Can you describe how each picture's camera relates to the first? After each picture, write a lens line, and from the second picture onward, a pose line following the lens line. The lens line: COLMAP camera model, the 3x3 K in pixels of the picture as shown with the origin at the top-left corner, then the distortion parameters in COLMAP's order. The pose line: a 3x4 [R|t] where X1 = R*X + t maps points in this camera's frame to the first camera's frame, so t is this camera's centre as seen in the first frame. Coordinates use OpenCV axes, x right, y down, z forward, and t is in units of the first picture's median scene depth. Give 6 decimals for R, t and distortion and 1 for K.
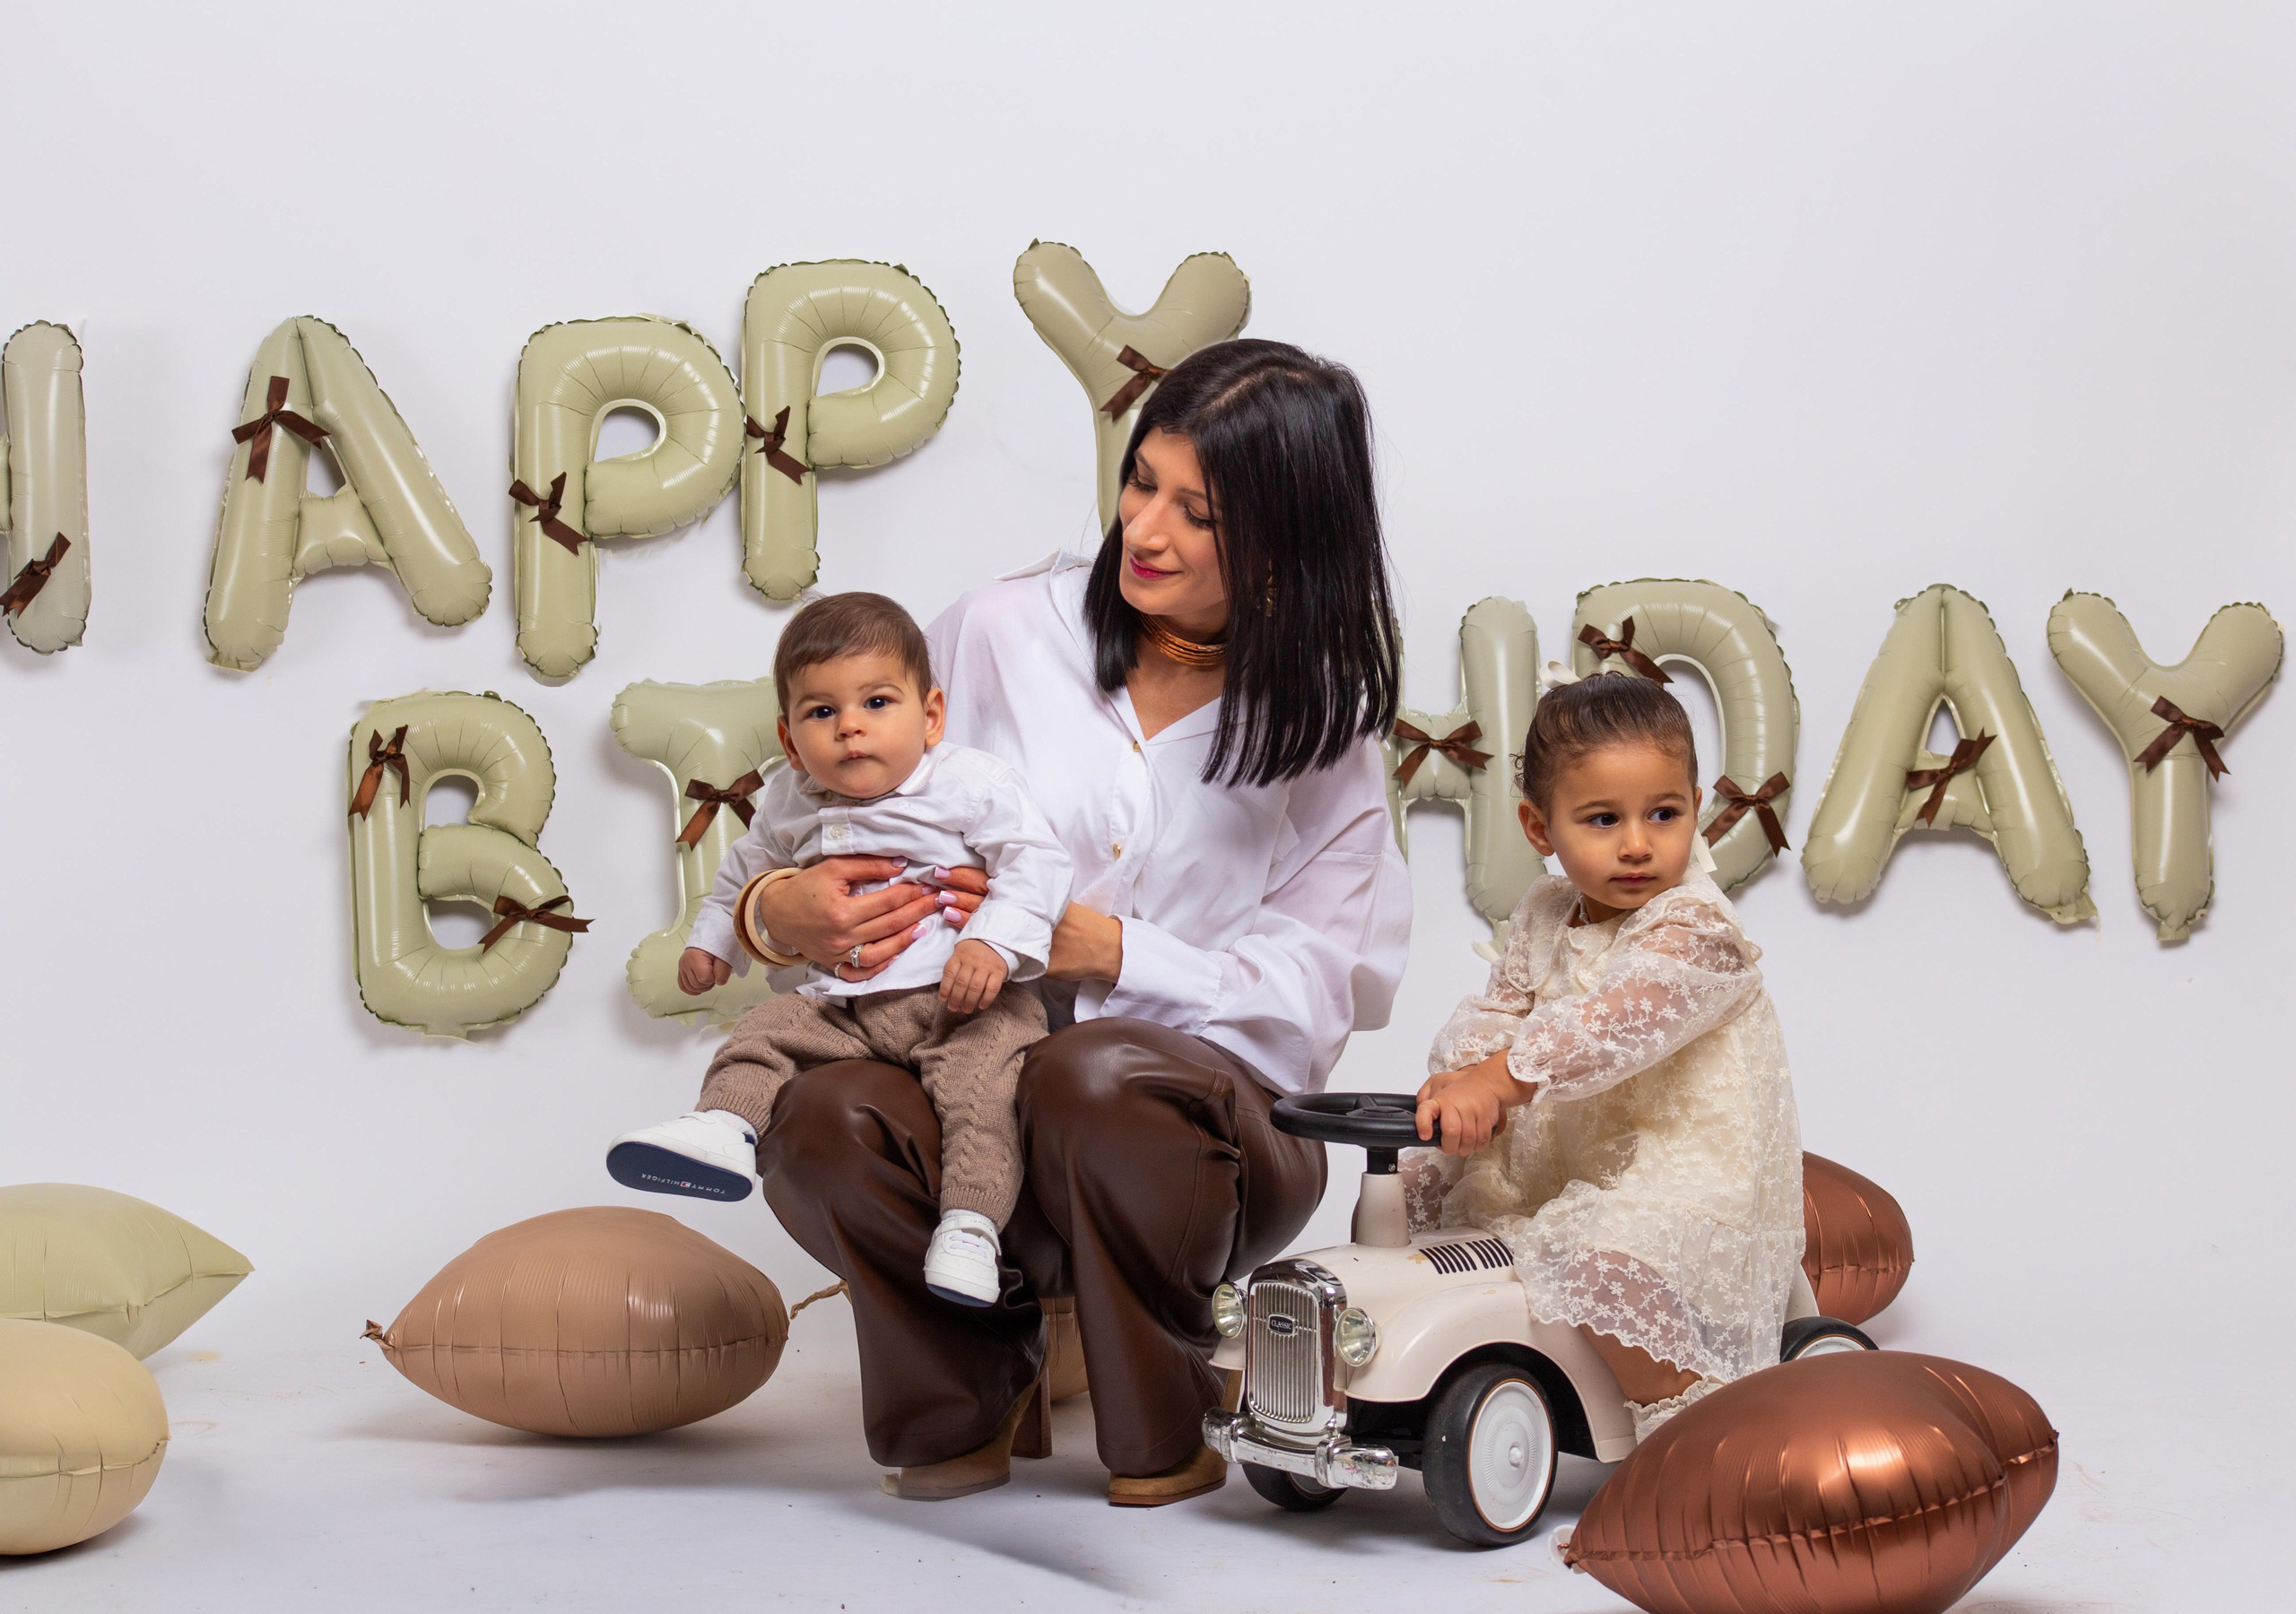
lens RADIAL K [[5076.6, 0, 1218.0], [0, 5076.6, 776.8], [0, 0, 1]] dist [0.085834, 0.000000]
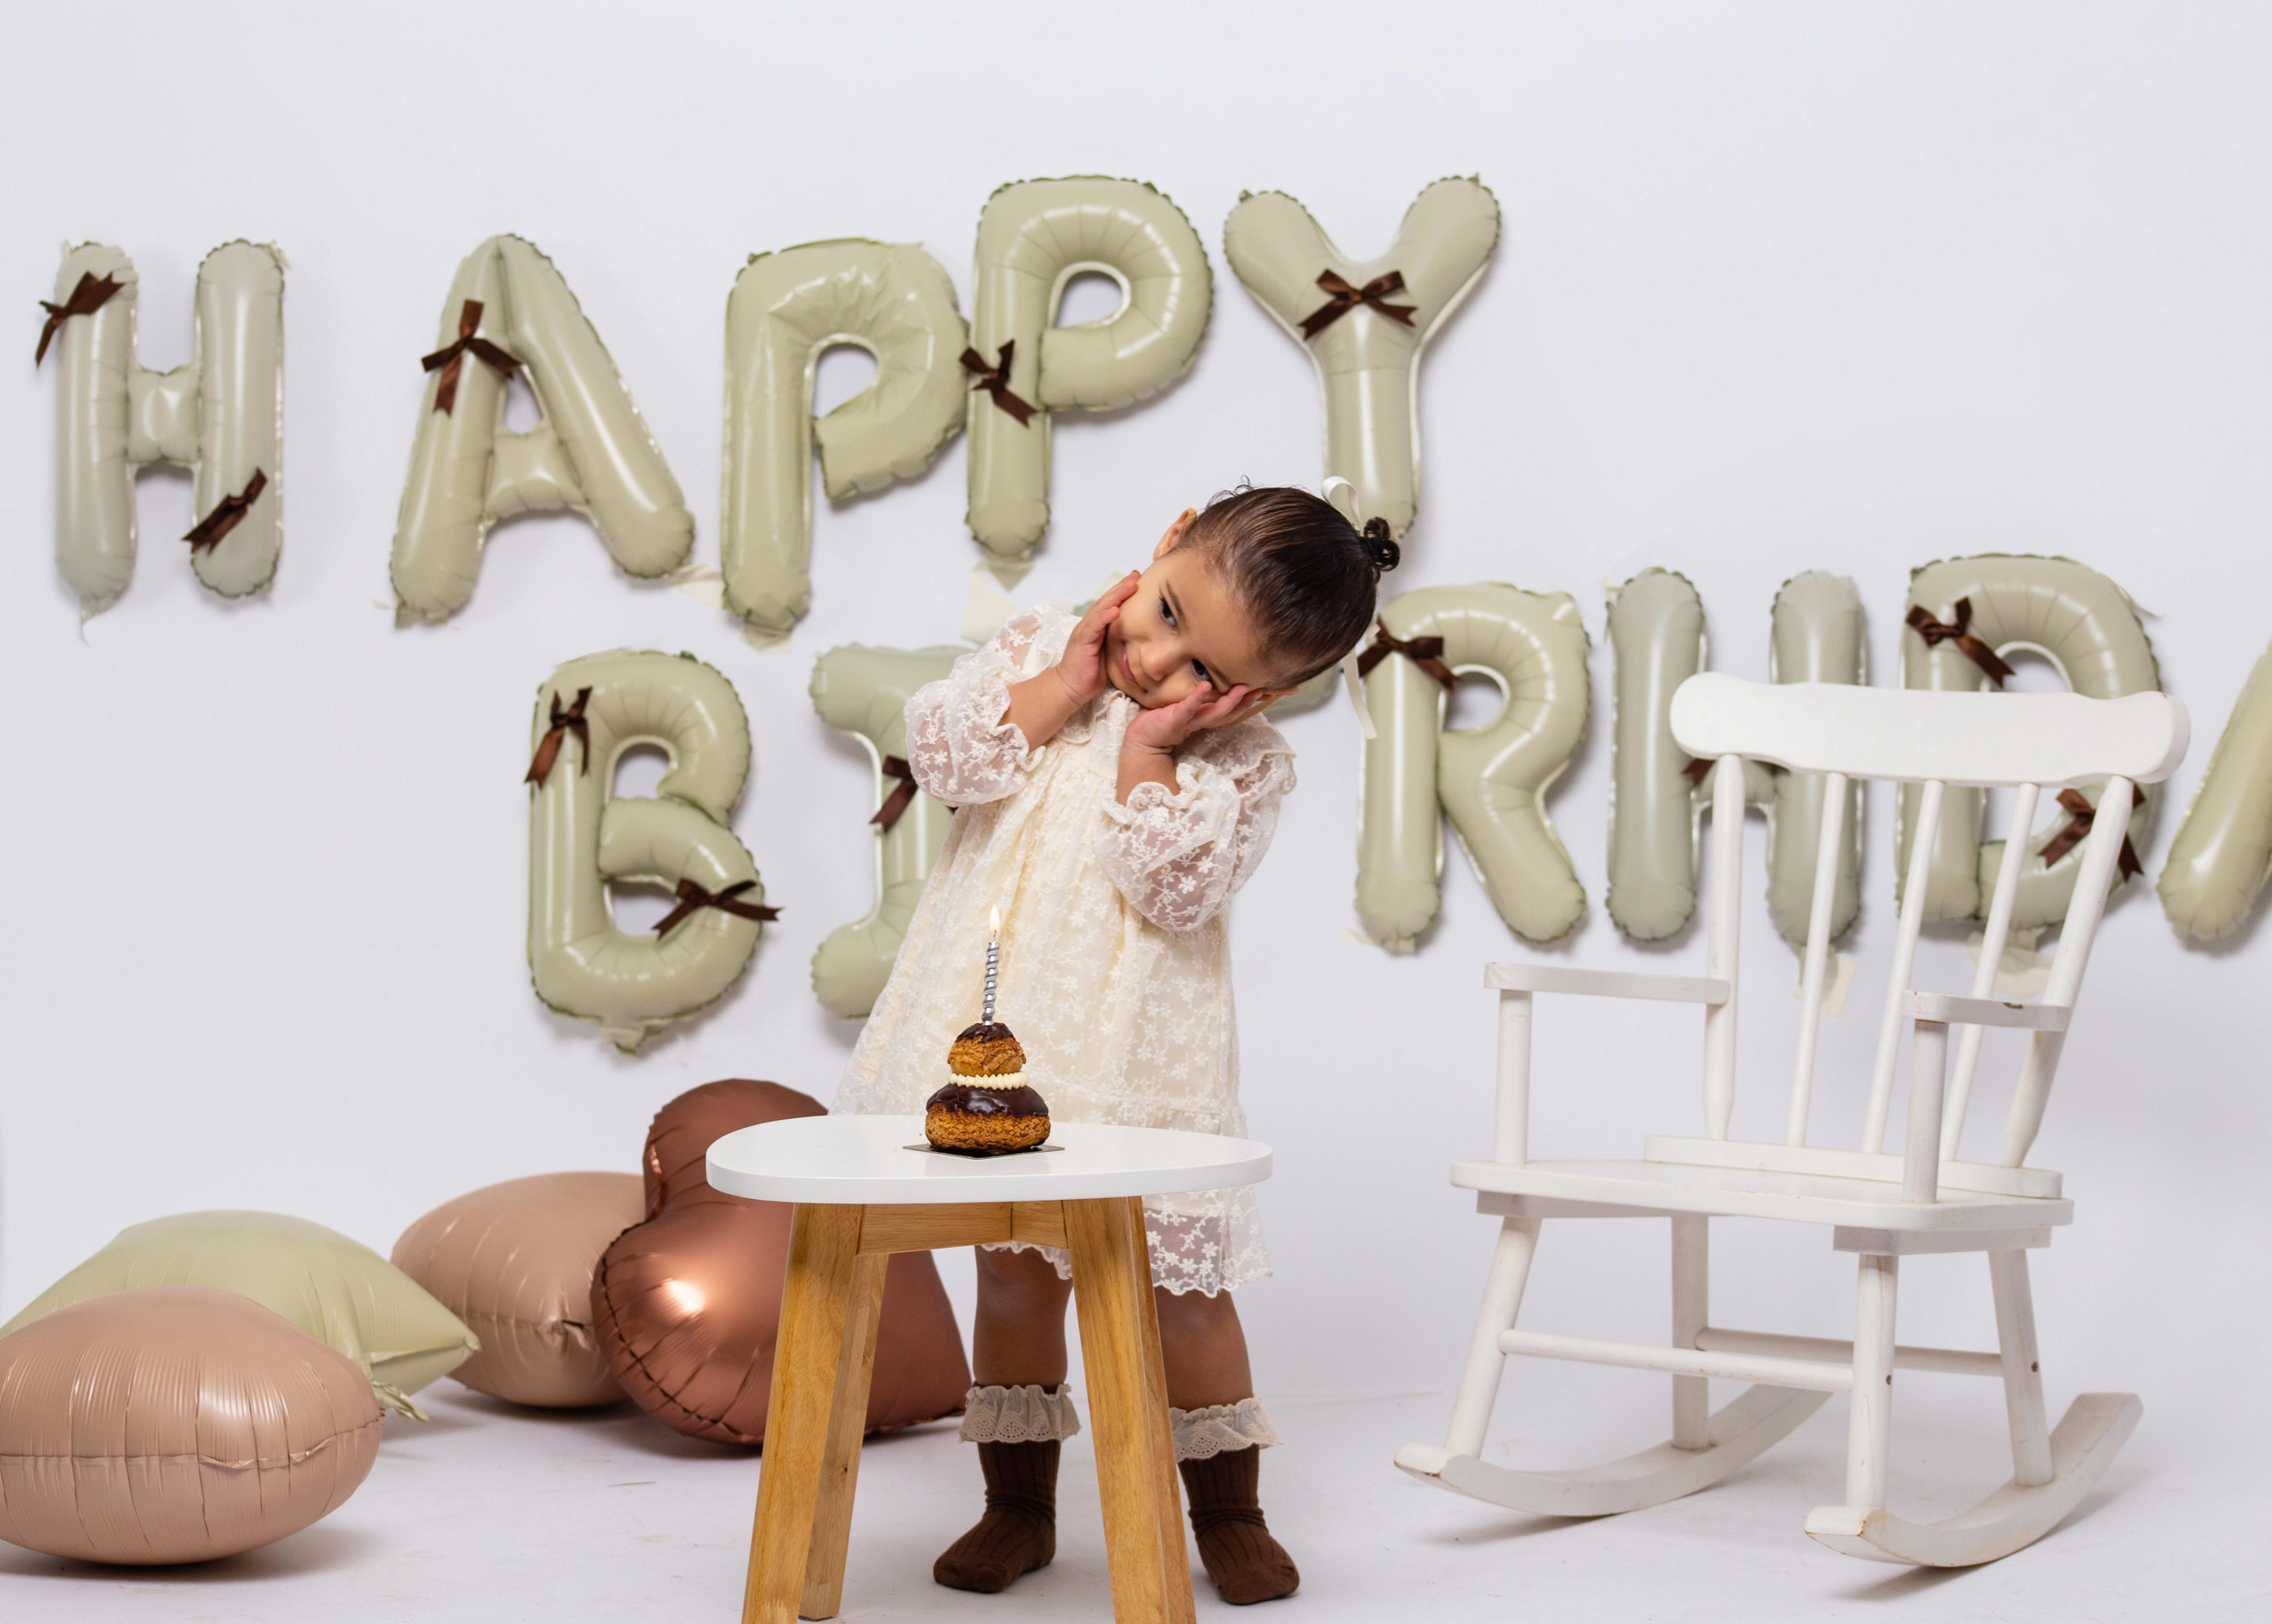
lens RADIAL K [[5117.9, 0, 1200.9], [0, 5117.9, 843.4], [0, 0, 1]] dist [-0.003686, 0.000000]
pose [[0.978662, 0.032261, -0.202927, 0.131790], [-0.030086, 0.999452, 0.013796, 0.002001], [0.203261, -0.007397, 0.979097, 0.128519]]
